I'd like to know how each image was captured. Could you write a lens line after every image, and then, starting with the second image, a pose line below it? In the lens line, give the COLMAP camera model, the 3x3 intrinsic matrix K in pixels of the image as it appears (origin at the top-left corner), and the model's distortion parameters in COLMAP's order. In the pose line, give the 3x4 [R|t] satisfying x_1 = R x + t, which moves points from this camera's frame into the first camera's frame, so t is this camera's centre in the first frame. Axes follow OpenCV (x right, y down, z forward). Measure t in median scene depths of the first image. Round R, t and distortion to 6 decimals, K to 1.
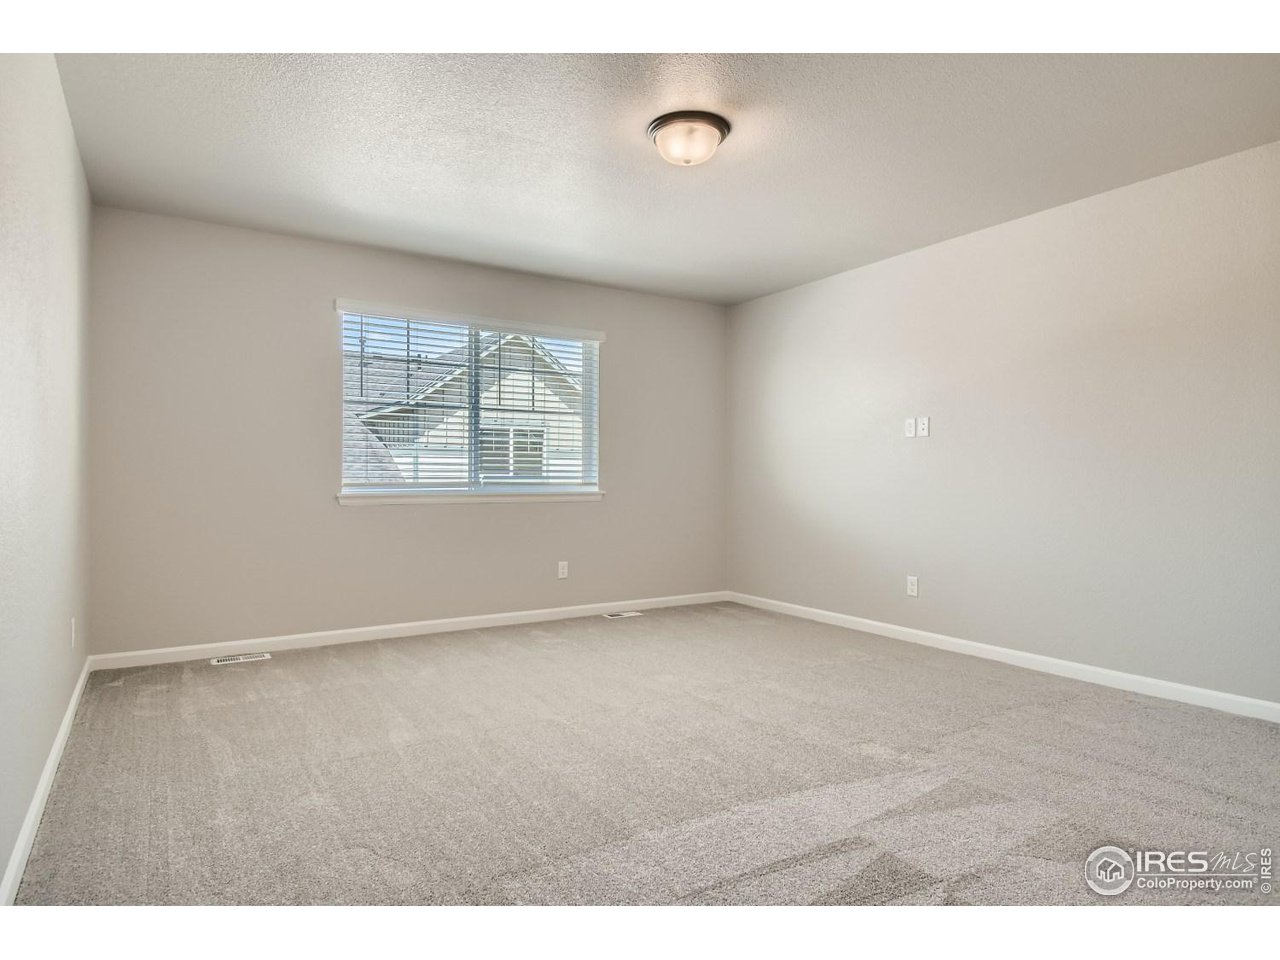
lens RADIAL K [[778.5, 0, 631.3], [0, 778.5, 473.6], [0, 0, 1]] dist [0.021940, -0.018128]
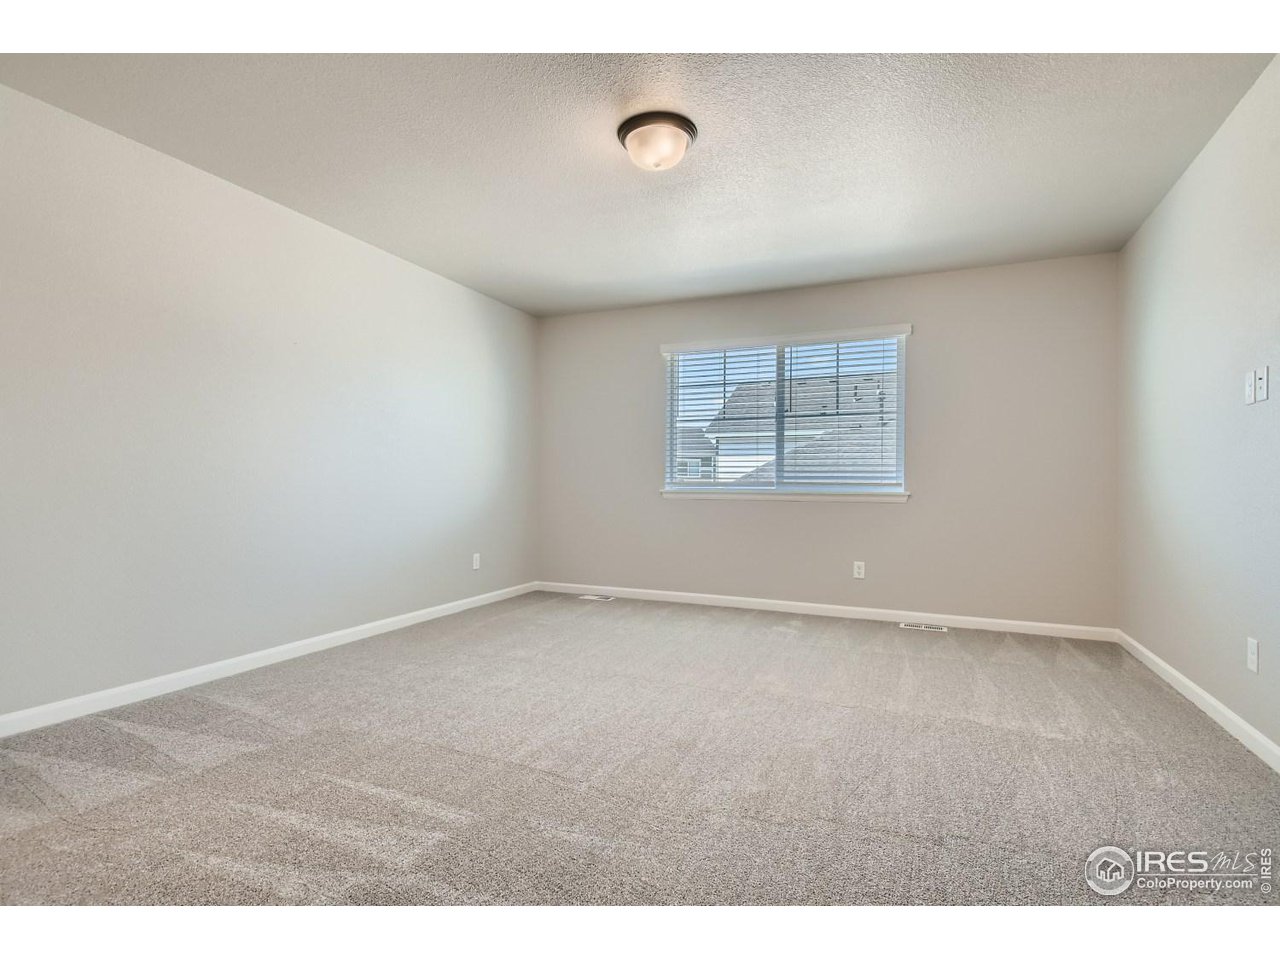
lens RADIAL K [[634.0, 0, 639.5], [0, 634.0, 477.8], [0, 0, 1]] dist [0.020786, -0.009226]
pose [[0.538947, -0.003382, -0.842333, 0.450586], [0.002249, 0.999994, -0.002576, 0.006405], [0.842337, -0.000506, 0.538951, 0.320607]]
